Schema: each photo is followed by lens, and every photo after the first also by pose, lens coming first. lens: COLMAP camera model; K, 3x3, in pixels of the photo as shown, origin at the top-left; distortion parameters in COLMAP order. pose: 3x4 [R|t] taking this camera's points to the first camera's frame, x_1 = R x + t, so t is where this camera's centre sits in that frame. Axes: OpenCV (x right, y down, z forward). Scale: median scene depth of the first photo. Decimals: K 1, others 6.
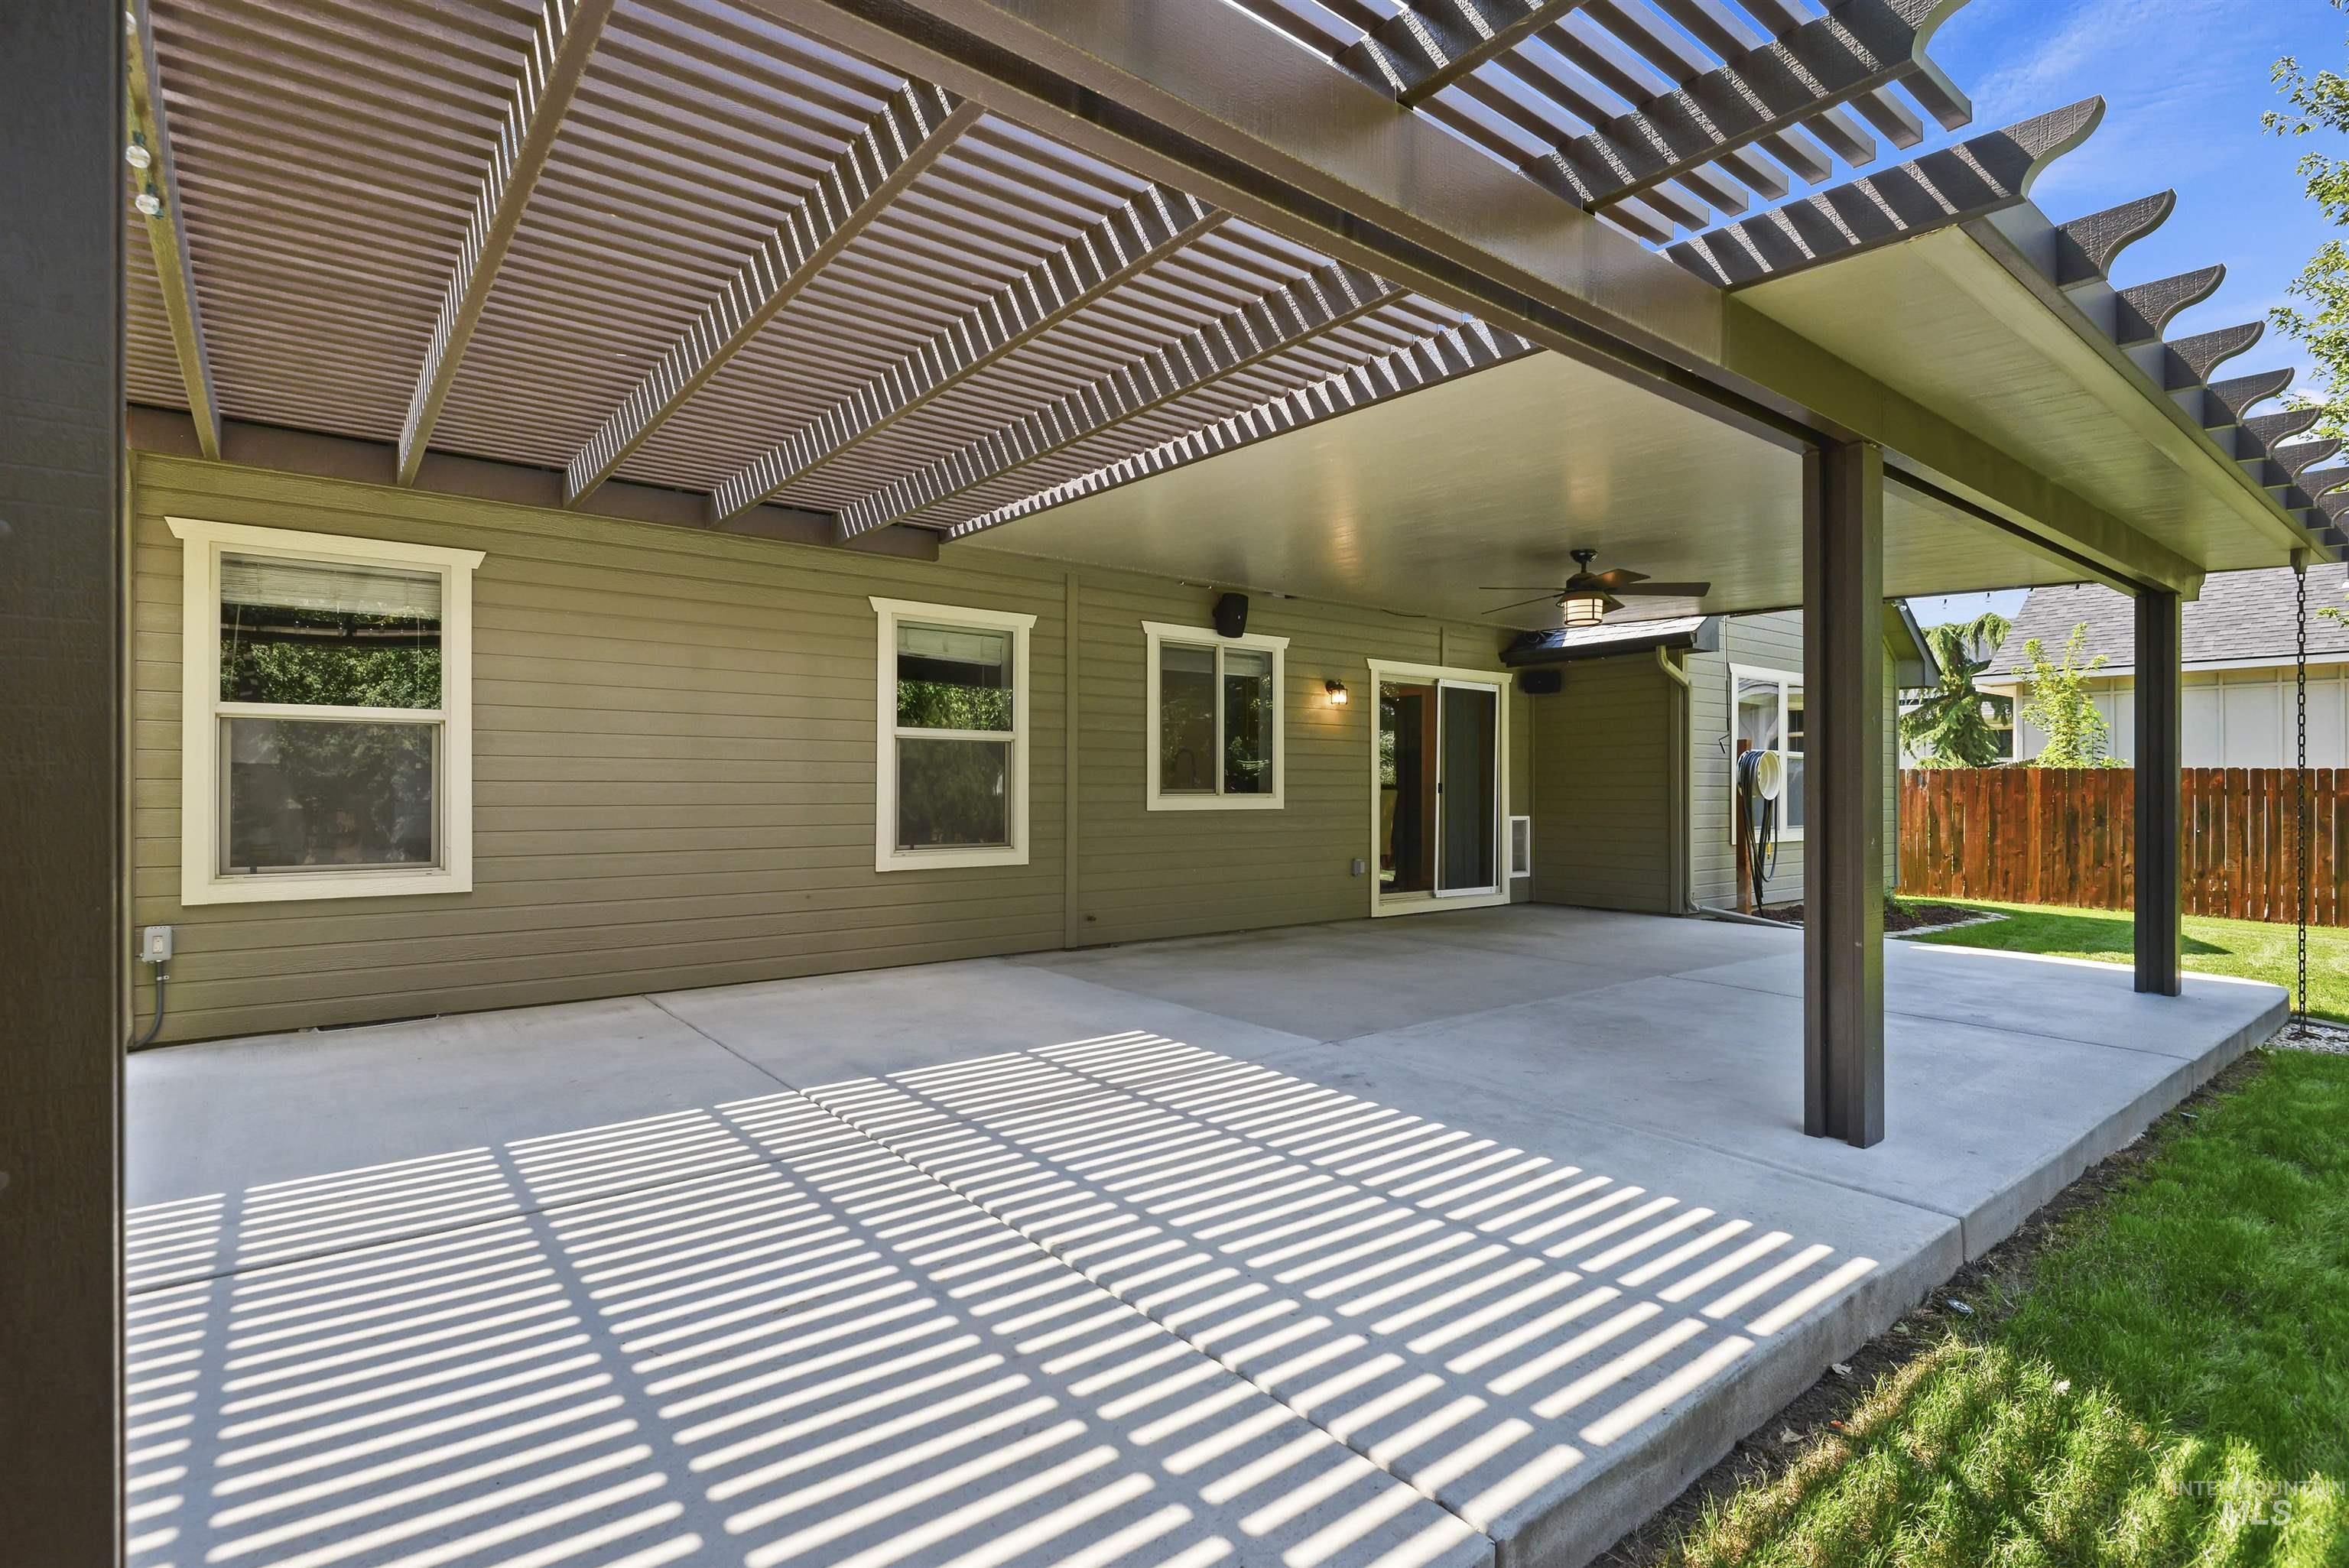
lens RADIAL K [[1128.1, 0, 1186.6], [0, 1128.1, 789.4], [0, 0, 1]] dist [-0.008431, -0.003319]
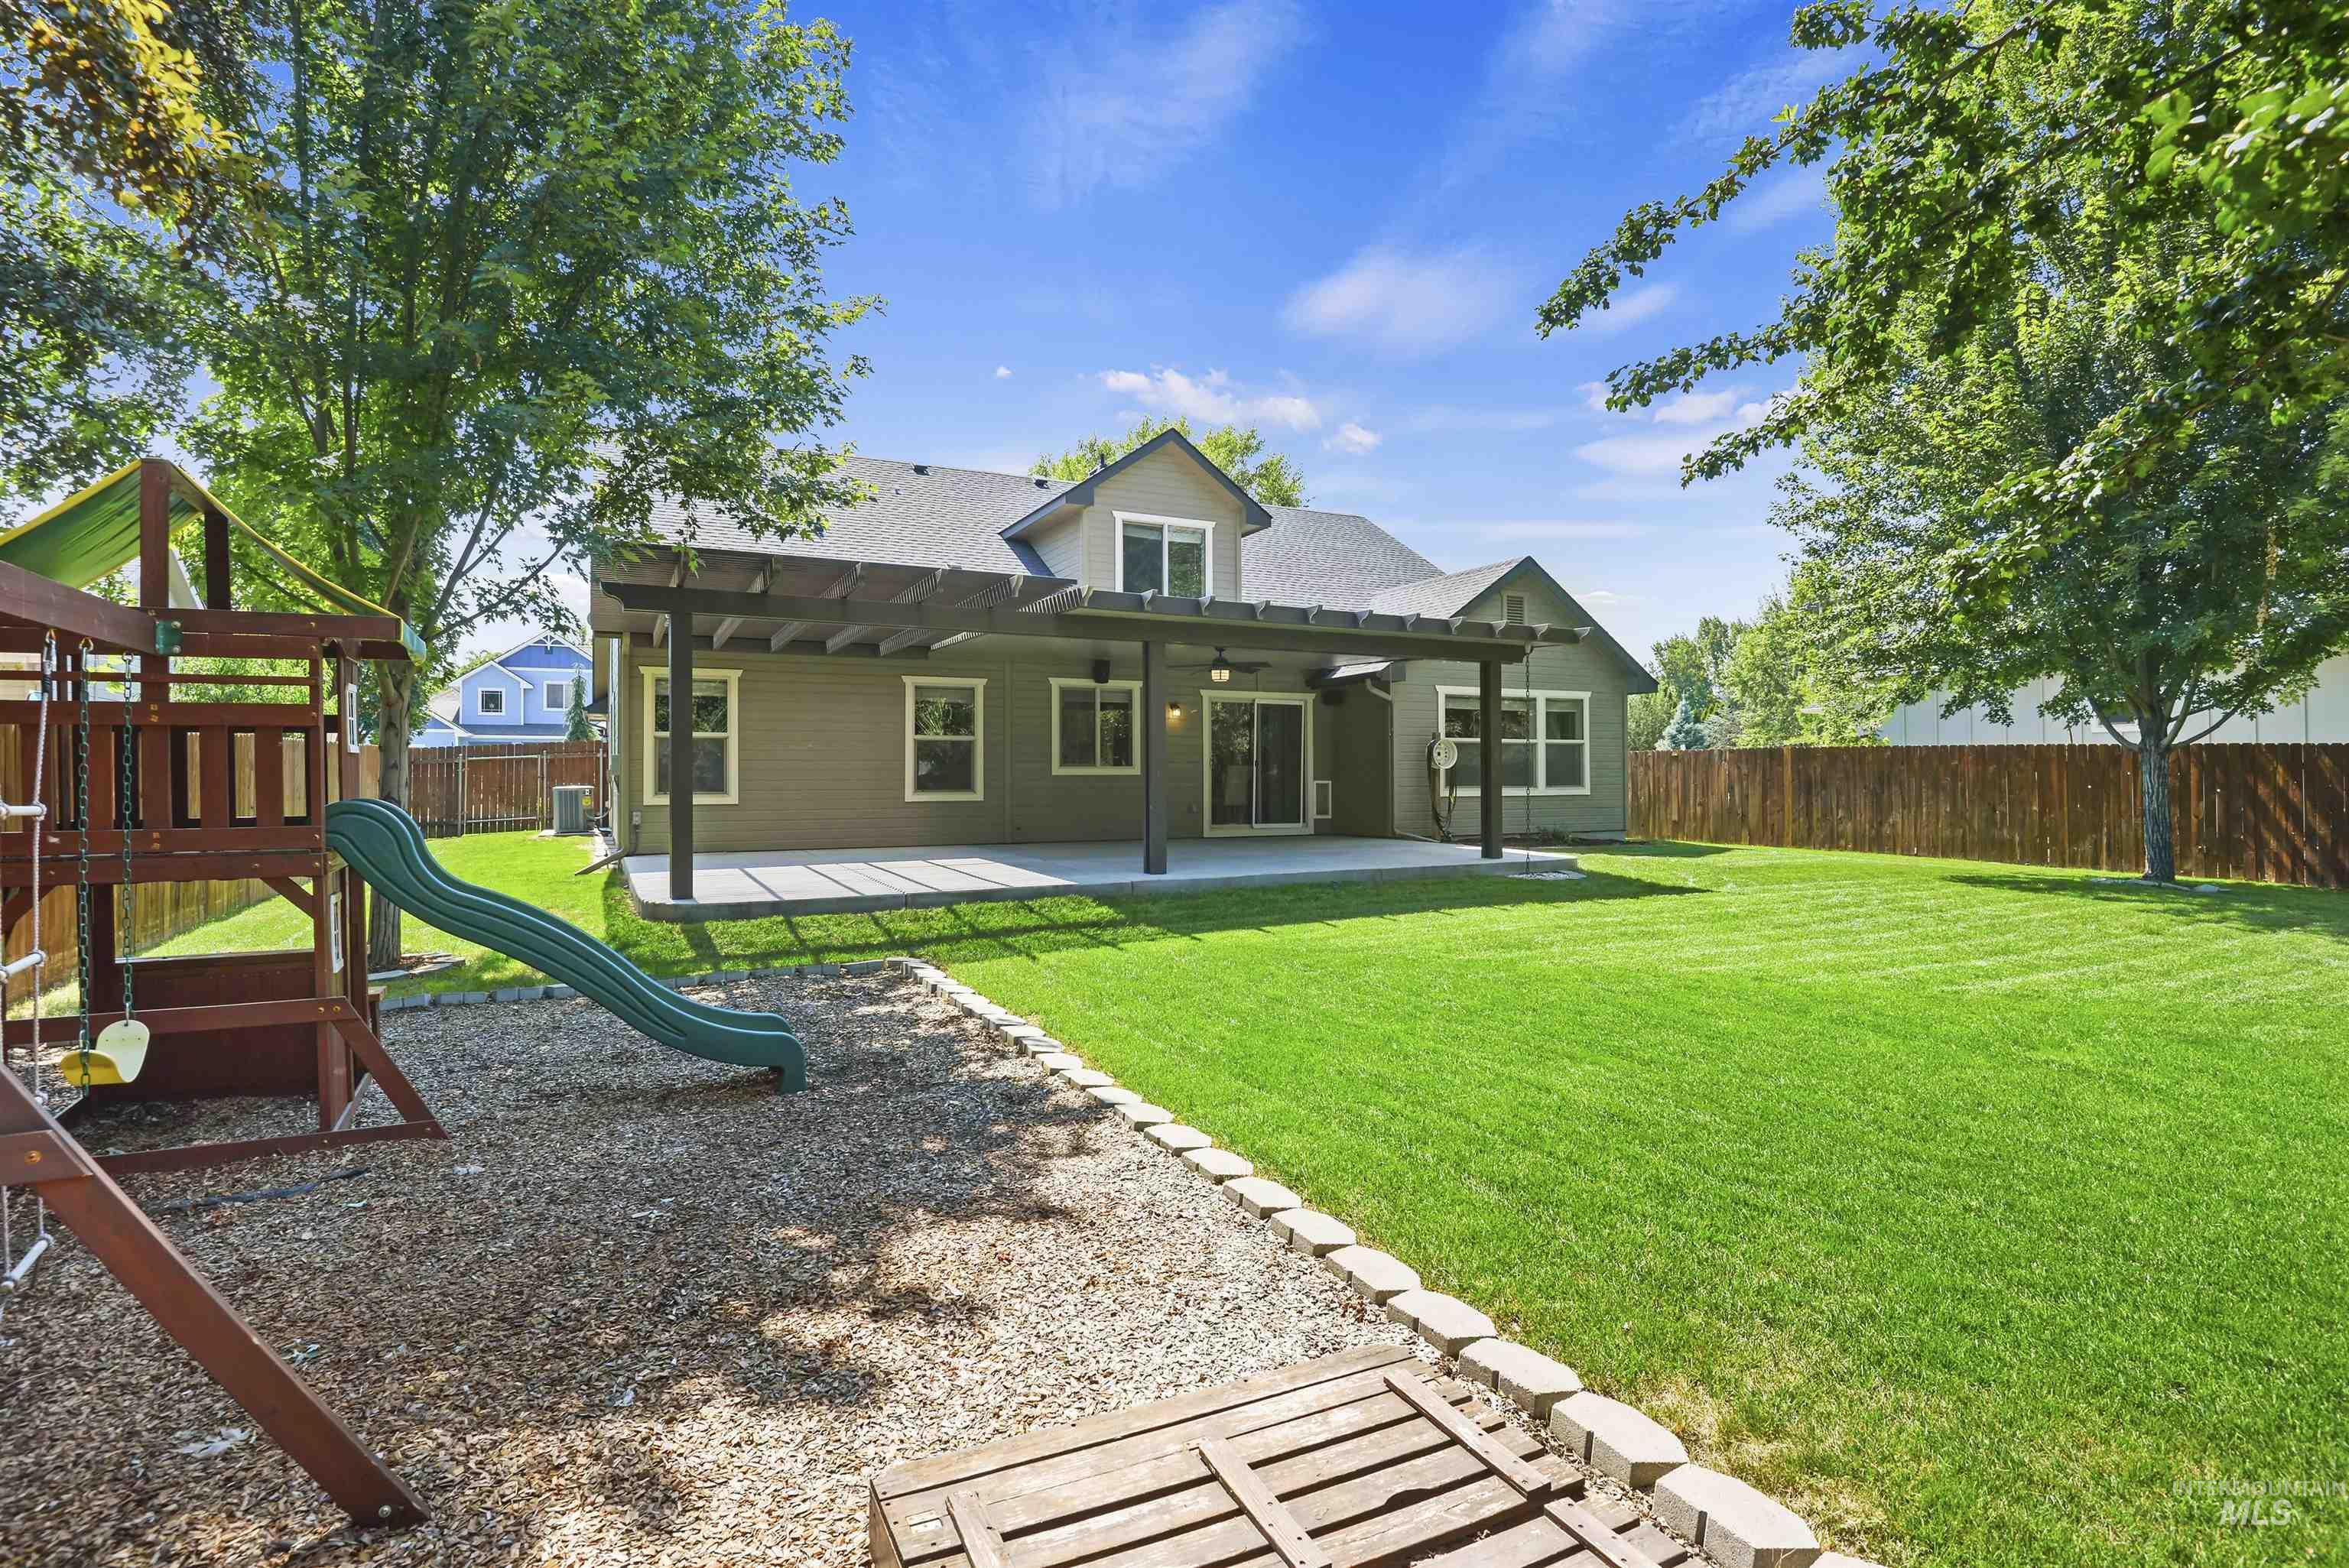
lens RADIAL K [[1128.1, 0, 1162.4], [0, 1128.1, 779.3], [0, 0, 1]] dist [-0.008431, -0.003319]
pose [[0.974790, -0.002034, -0.223113, 0.576117], [0.003252, 0.999982, 0.005091, 0.016644], [0.223099, -0.005689, 0.974779, -0.844040]]
